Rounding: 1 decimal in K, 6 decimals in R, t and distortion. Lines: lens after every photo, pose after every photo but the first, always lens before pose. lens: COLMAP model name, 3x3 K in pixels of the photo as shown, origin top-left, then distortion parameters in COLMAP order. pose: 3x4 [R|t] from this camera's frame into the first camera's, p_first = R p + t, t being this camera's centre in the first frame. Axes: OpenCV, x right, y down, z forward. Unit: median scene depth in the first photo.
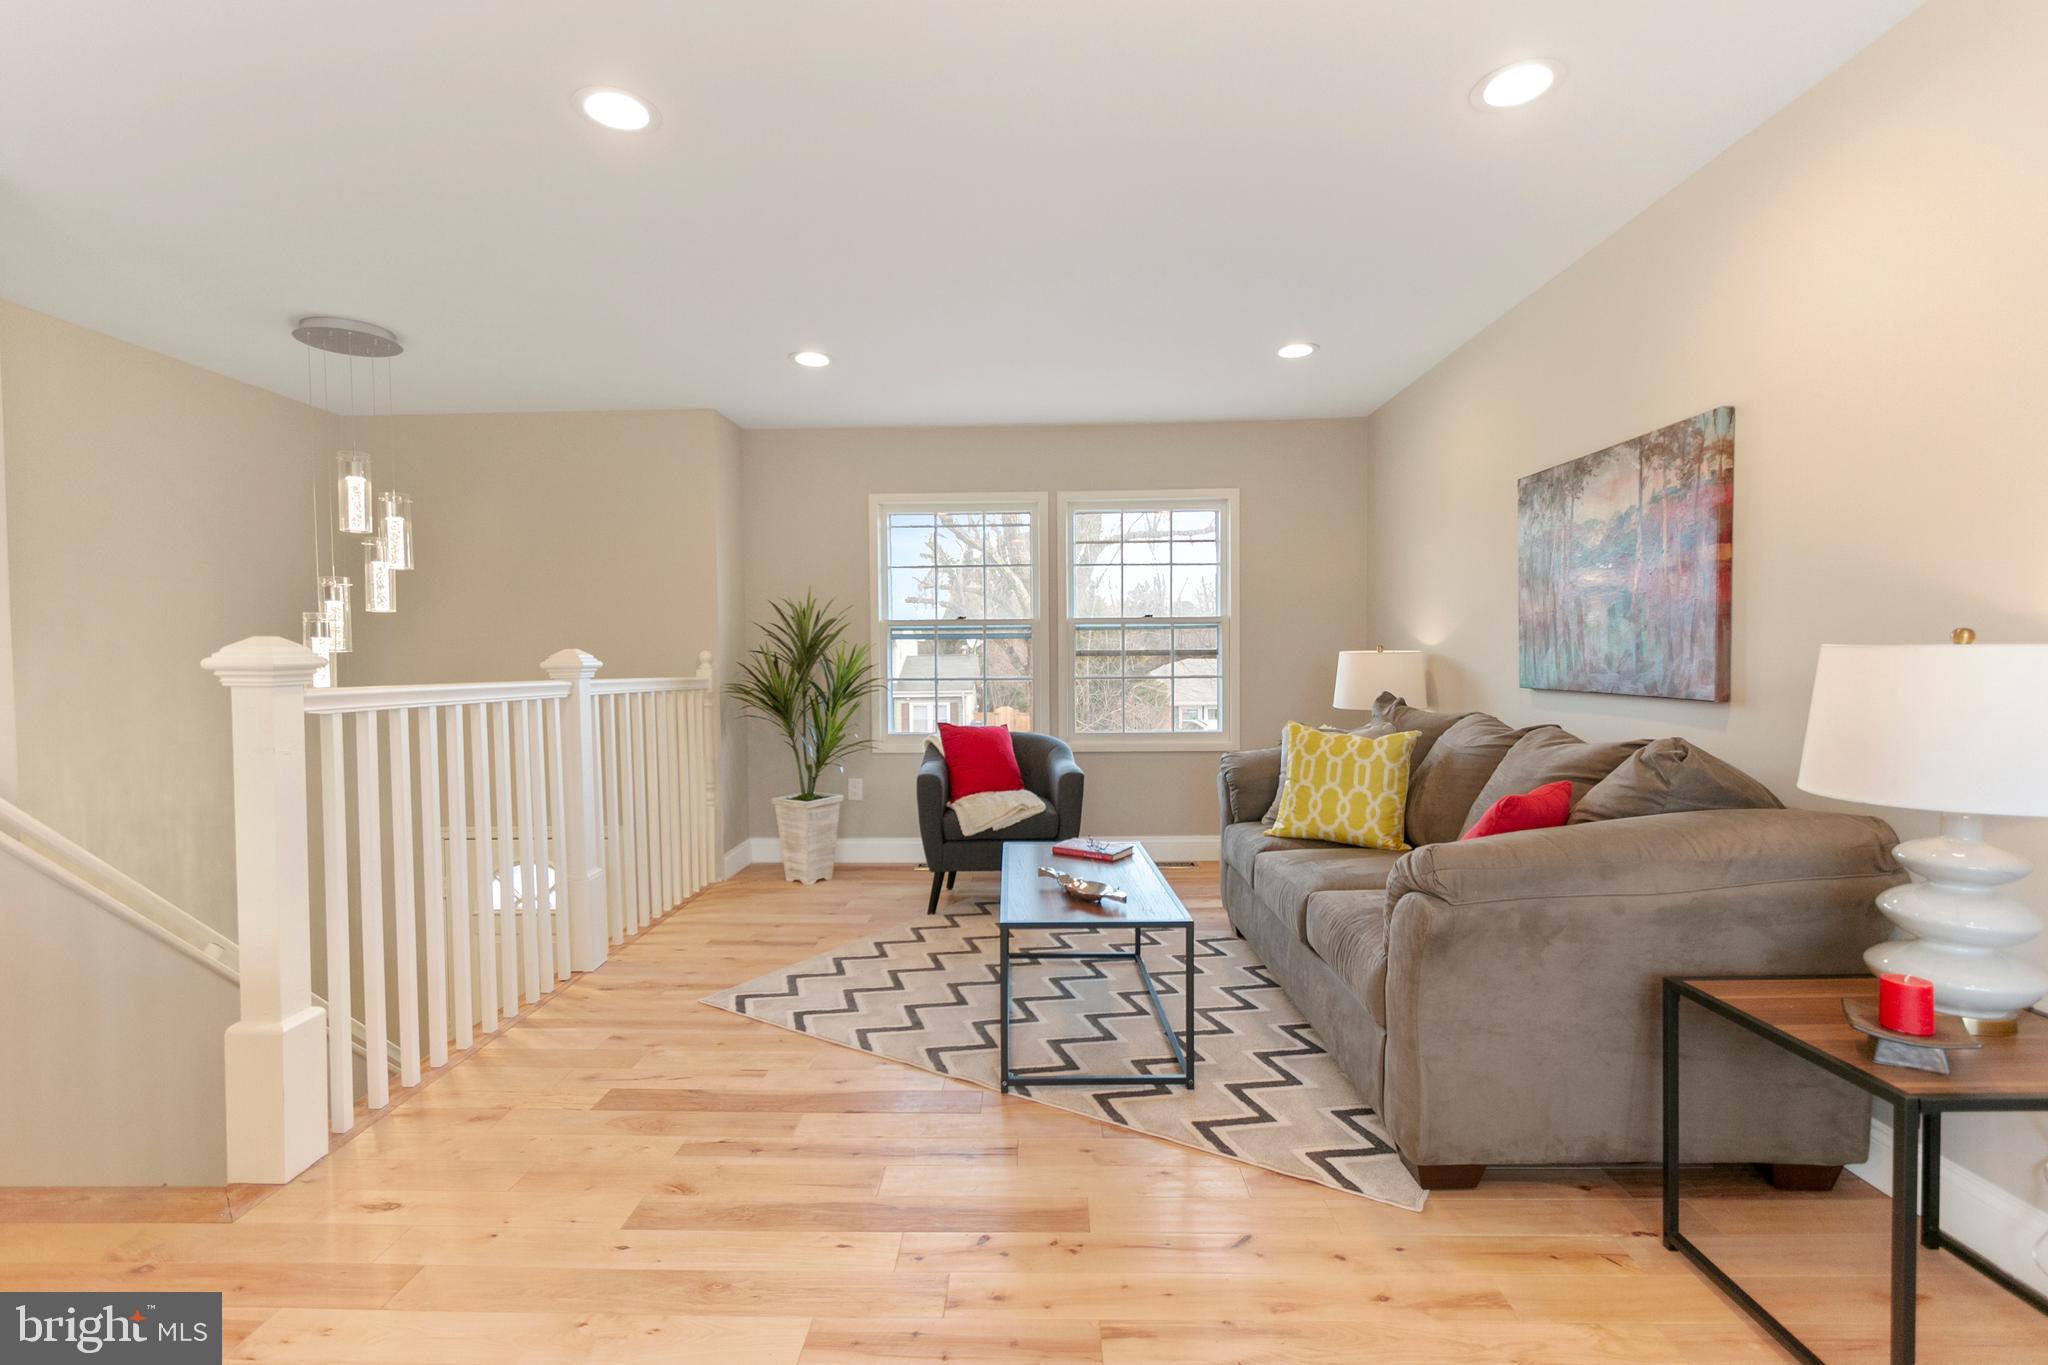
lens RADIAL K [[950.4, 0, 1022.8], [0, 950.4, 690.5], [0, 0, 1]] dist [0.004054, 0.000281]
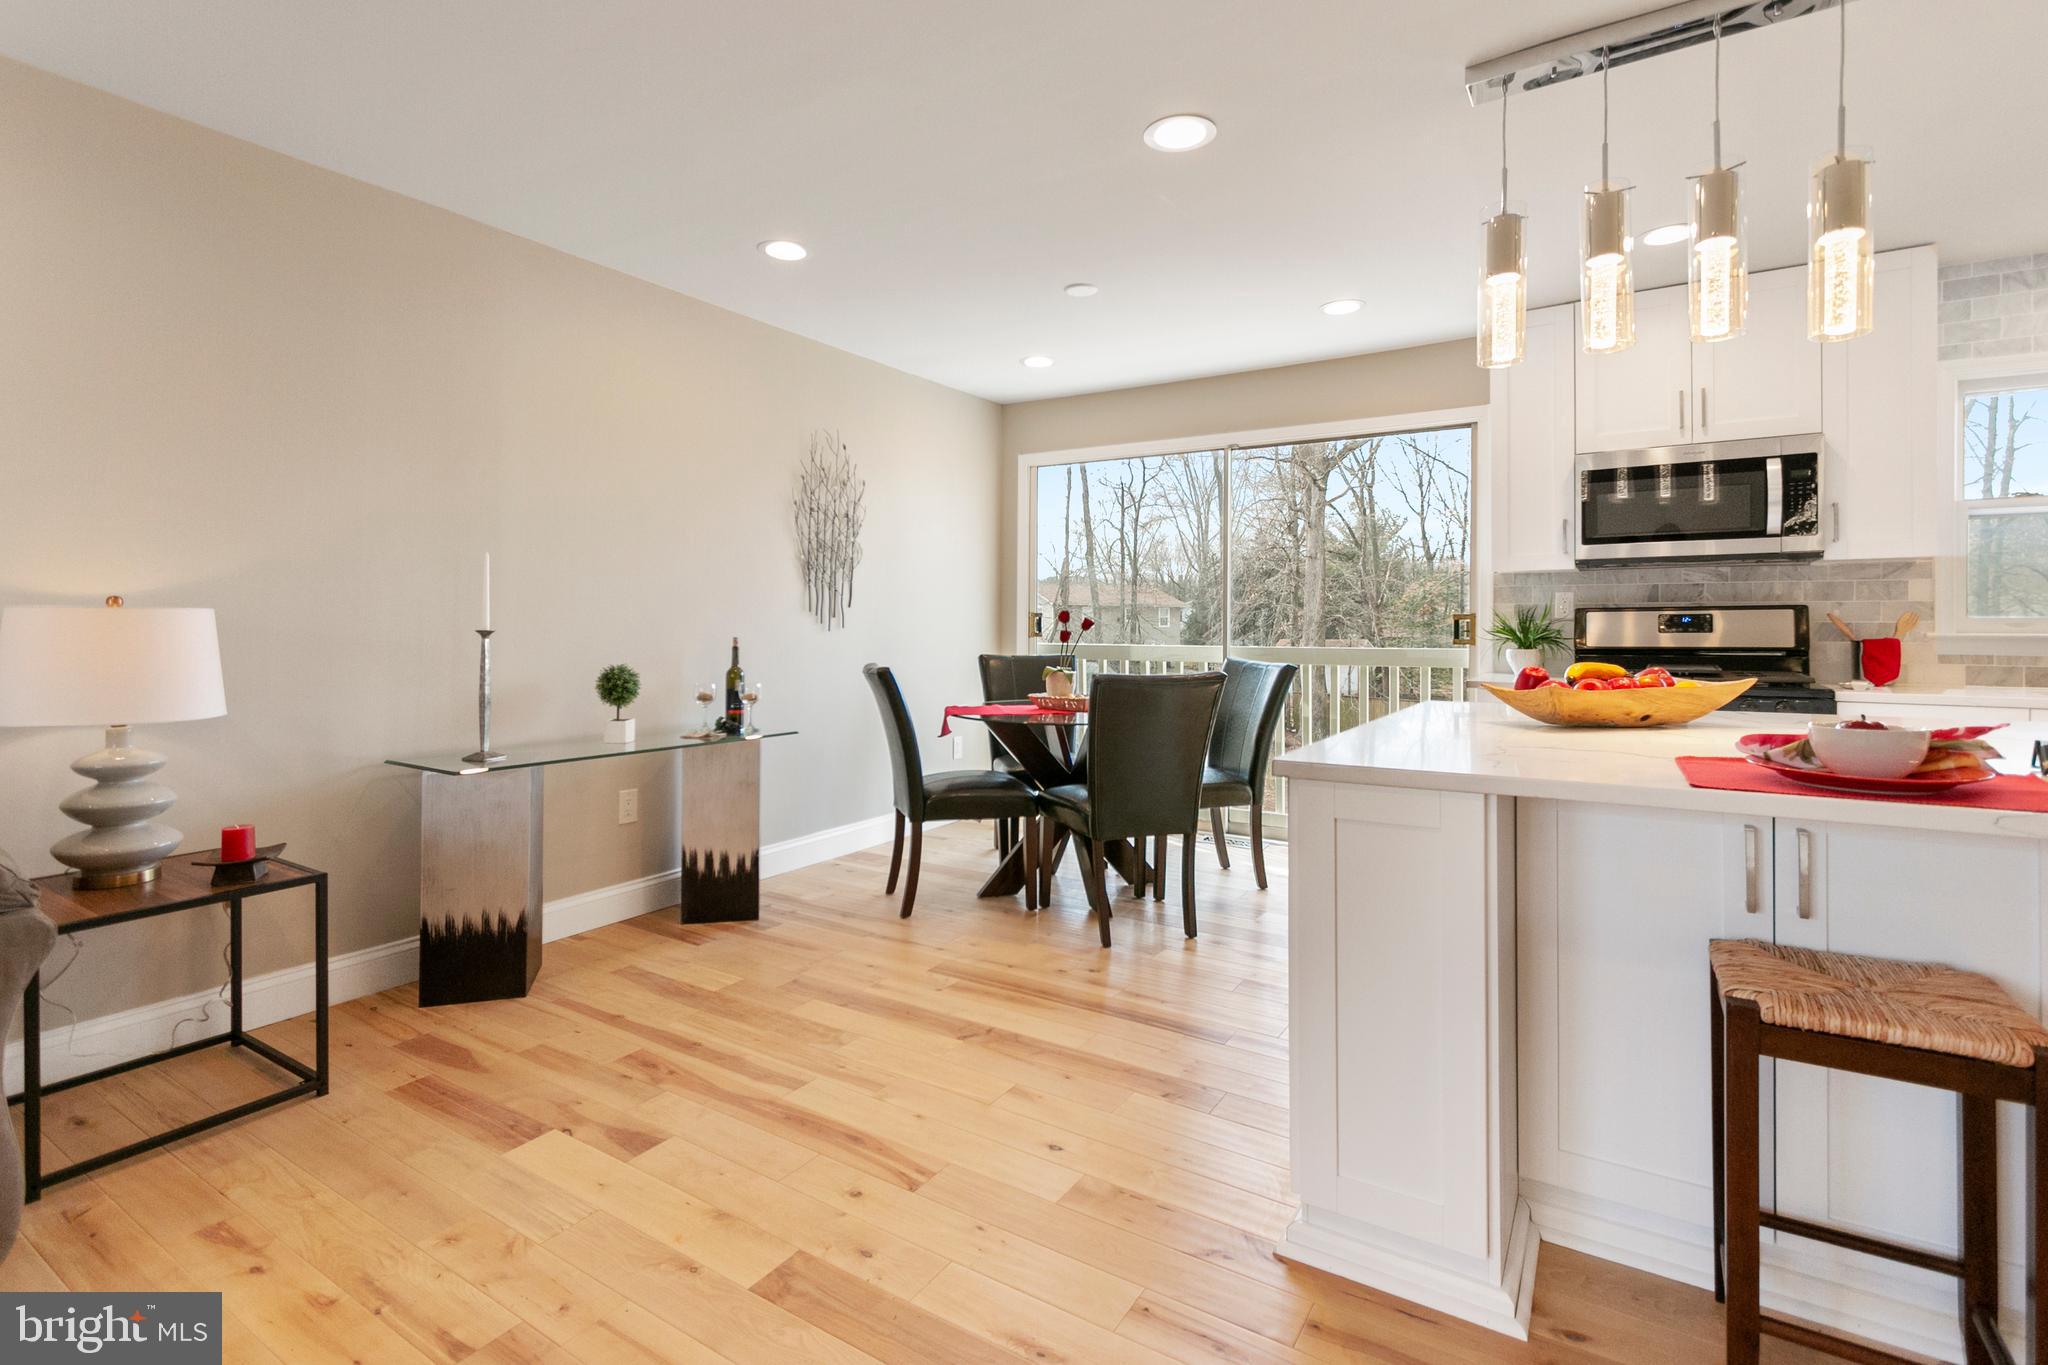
lens RADIAL K [[974.5, 0, 1017.1], [0, 974.5, 620.3], [0, 0, 1]] dist [0.001929, 0.000021]
pose [[-0.856427, 0.011750, 0.516134, -0.374435], [0.025142, 0.999504, 0.018963, -0.010895], [-0.515655, 0.029217, -0.856298, 0.661812]]
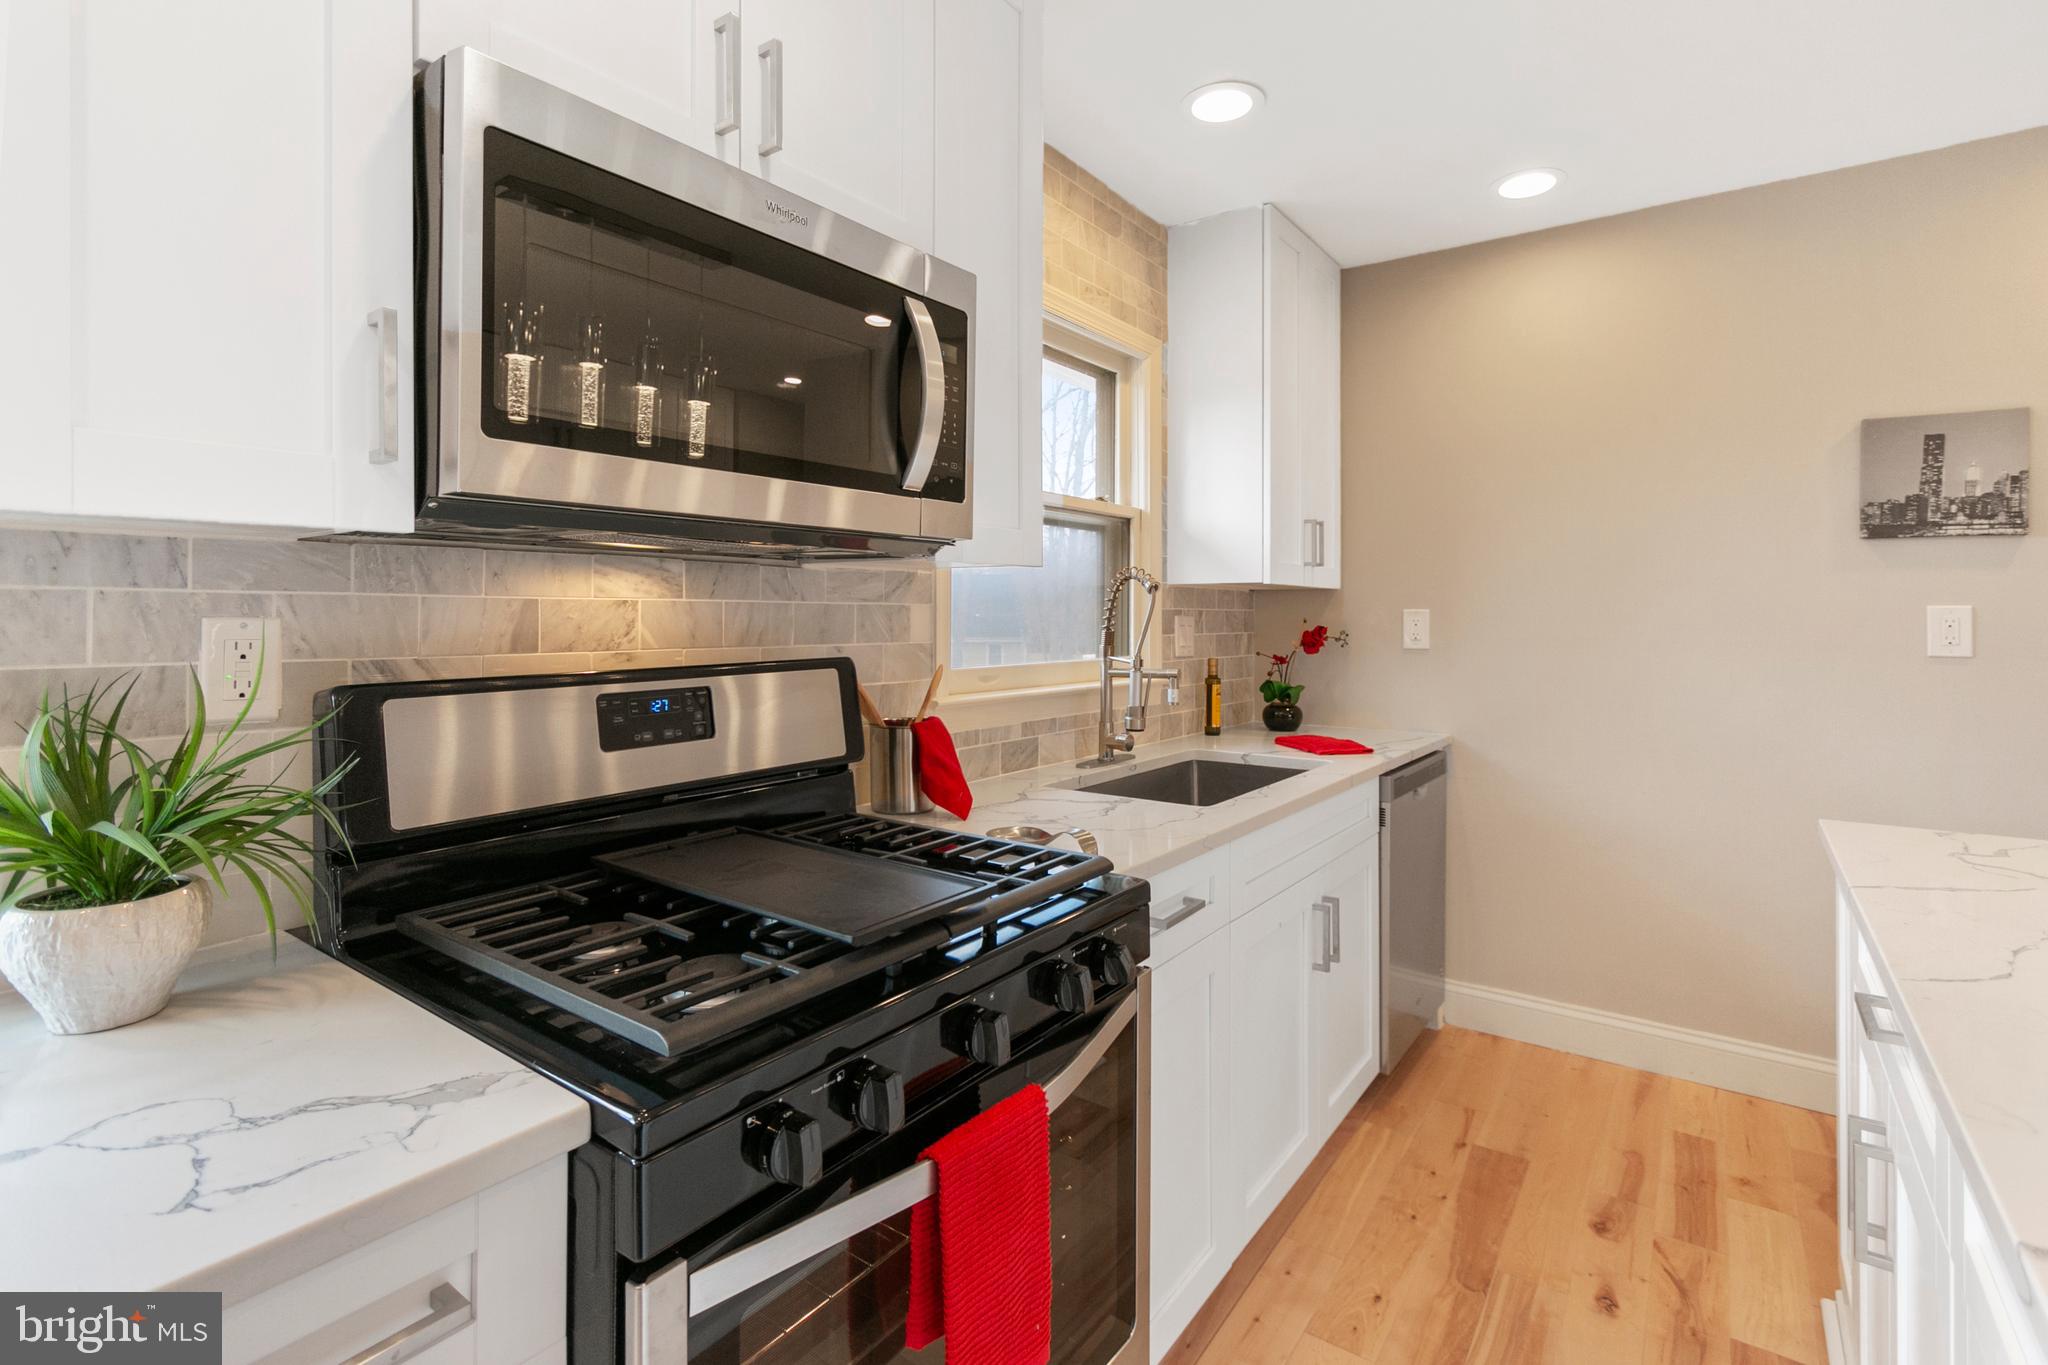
lens RADIAL K [[962.9, 0, 1009.8], [0, 962.9, 612.8], [0, 0, 1]] dist [-0.005349, -0.000712]
pose [[-0.569843, 0.006431, -0.821728, -0.229731], [-0.022581, 0.999469, 0.023481, -0.019703], [0.821443, 0.031936, -0.569396, -0.285650]]
